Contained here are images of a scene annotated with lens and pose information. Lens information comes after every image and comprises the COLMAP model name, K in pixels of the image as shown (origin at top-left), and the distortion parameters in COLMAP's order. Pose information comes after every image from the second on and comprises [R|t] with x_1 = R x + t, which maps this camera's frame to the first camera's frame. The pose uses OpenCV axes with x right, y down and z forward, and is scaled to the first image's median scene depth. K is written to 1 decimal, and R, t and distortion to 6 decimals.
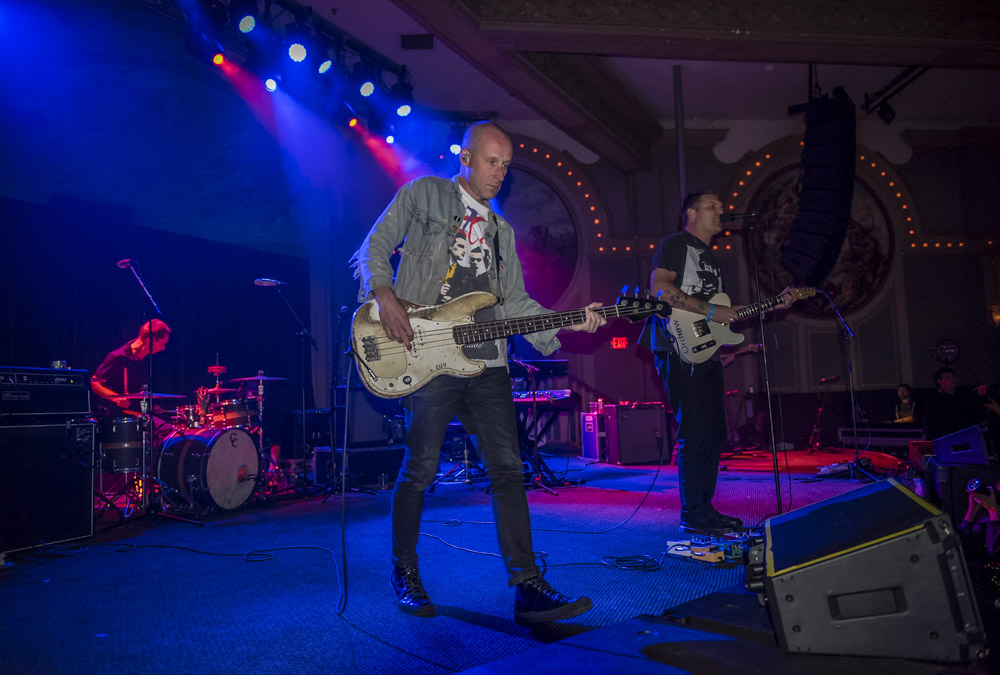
lens RADIAL K [[749.9, 0, 492.5], [0, 749.9, 338.7], [0, 0, 1]] dist [-0.042212, 0.001370]
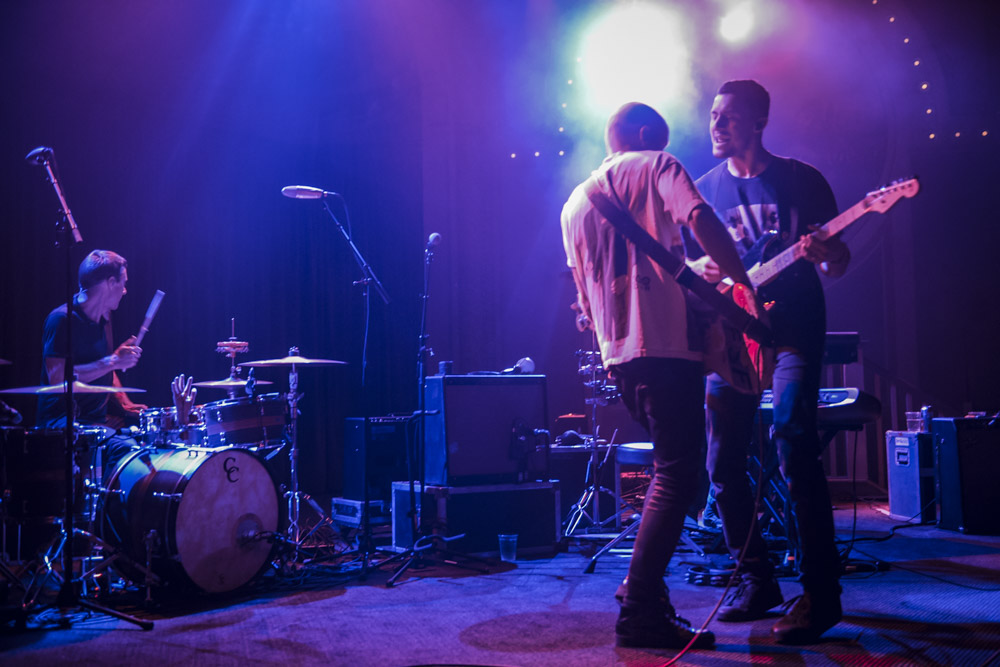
lens RADIAL K [[1160.9, 0, 500.0], [0, 1160.9, 333.5], [0, 0, 1]] dist [0.058771, -0.007318]
pose [[0.977401, 0.004836, -0.211340, 0.026051], [0.000680, 0.999661, 0.026019, 0.007166], [0.211394, -0.025574, 0.977066, 0.129231]]
